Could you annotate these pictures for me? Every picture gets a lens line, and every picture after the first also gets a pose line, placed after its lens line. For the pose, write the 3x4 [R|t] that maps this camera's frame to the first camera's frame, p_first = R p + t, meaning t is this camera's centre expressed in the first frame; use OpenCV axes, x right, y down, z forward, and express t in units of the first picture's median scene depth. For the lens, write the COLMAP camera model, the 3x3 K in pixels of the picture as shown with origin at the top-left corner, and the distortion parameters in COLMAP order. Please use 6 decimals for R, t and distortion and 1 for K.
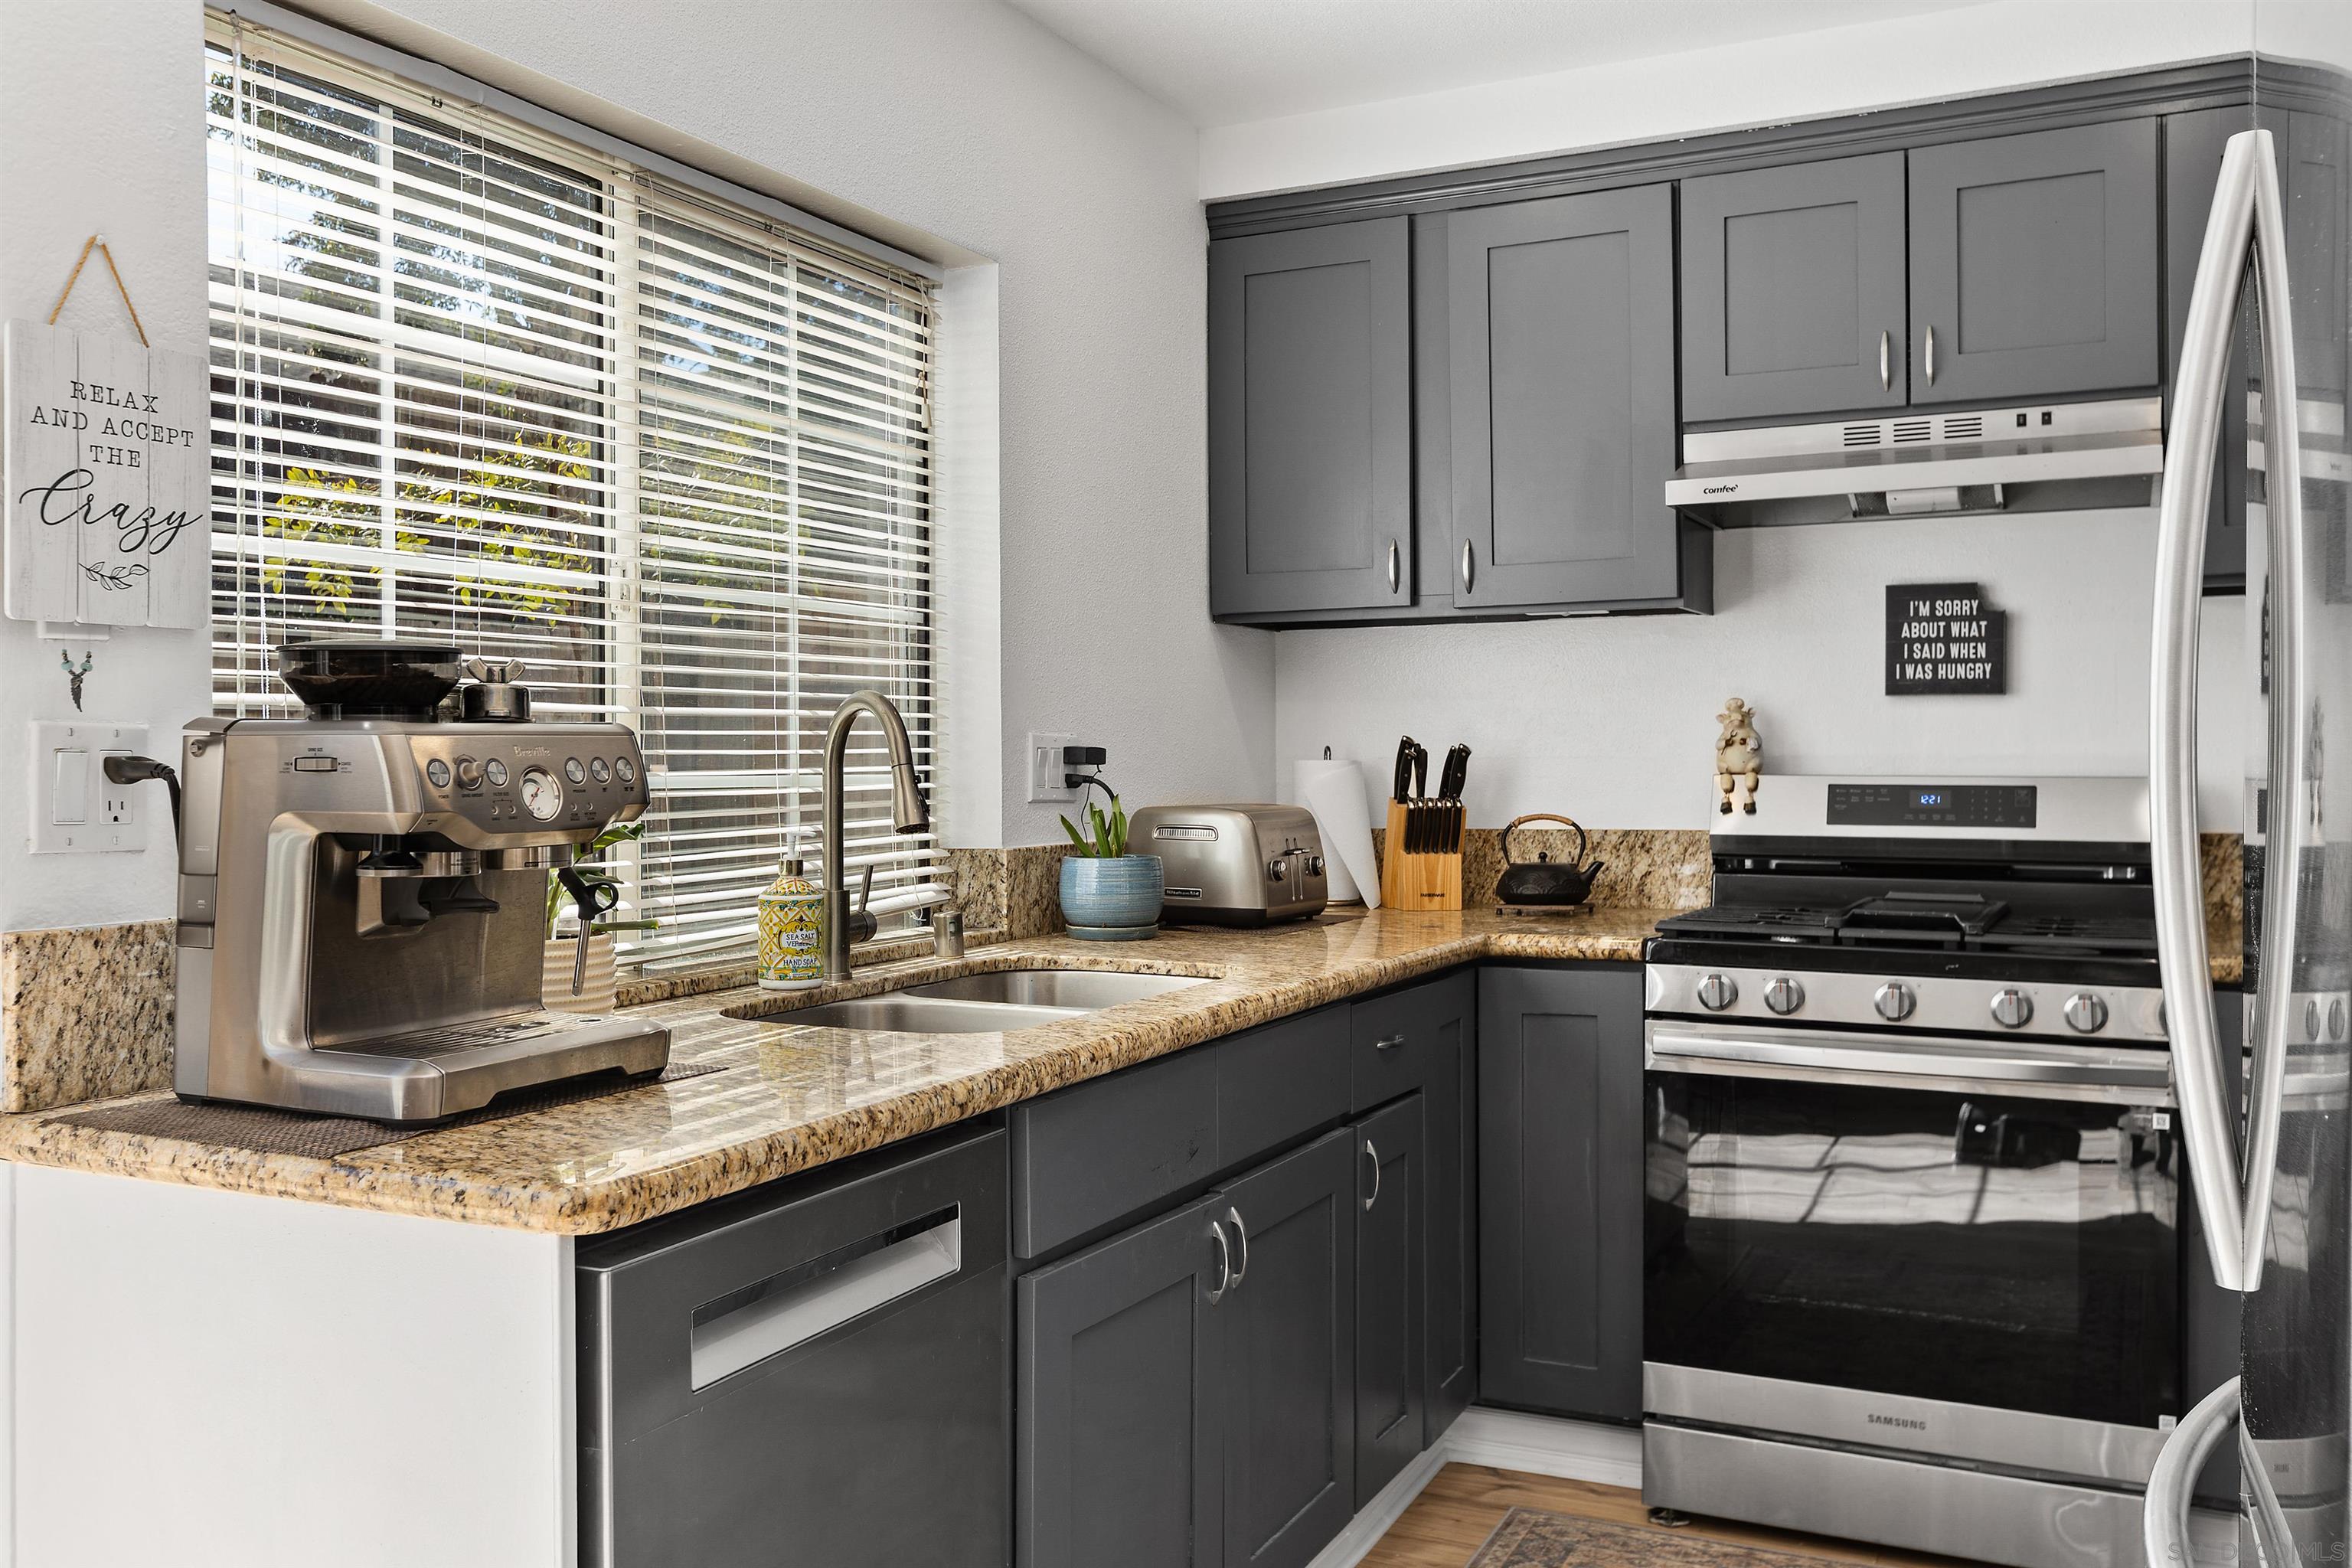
lens RADIAL K [[1988.6, 0, 1175.6], [0, 1988.6, 757.0], [0, 0, 1]] dist [0.006084, 0.003110]
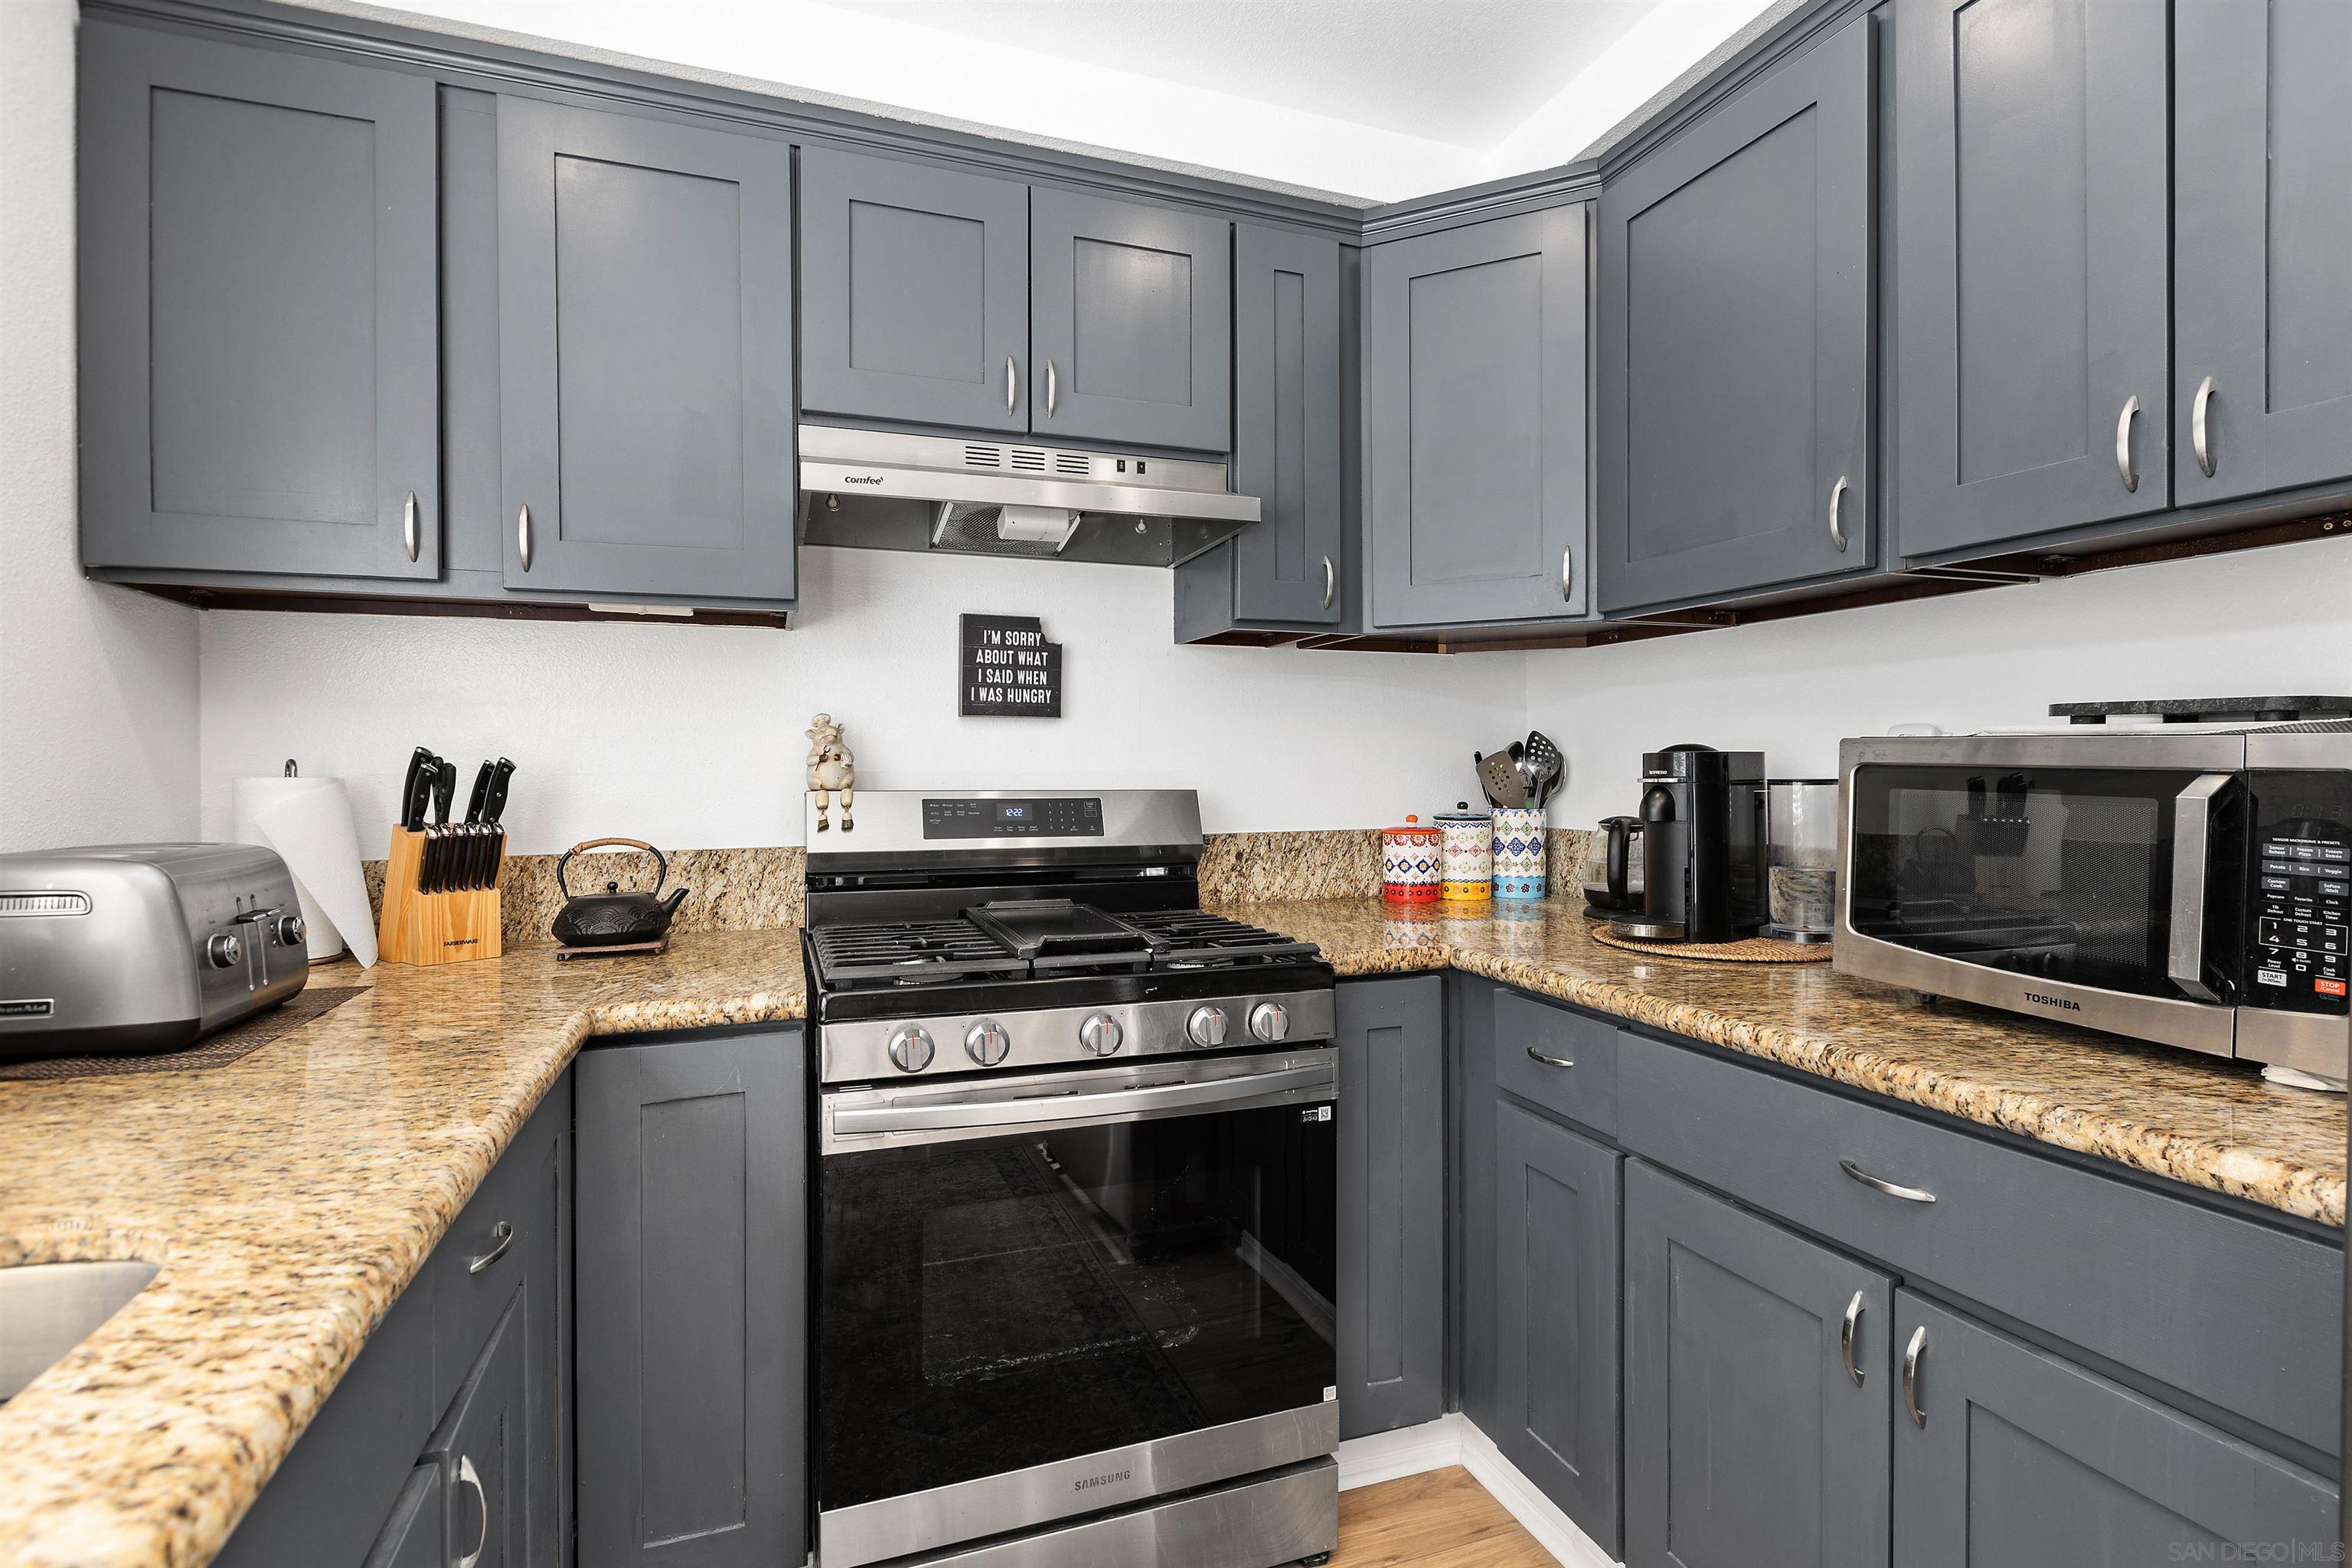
lens RADIAL K [[1091.9, 0, 1169.8], [0, 1091.9, 770.7], [0, 0, 1]] dist [-0.005504, 0.000271]
pose [[0.696792, 0.001544, 0.717271, 0.013183], [-0.000817, 0.999999, -0.001358, -0.000680], [-0.717273, 0.000360, 0.696793, 0.551163]]
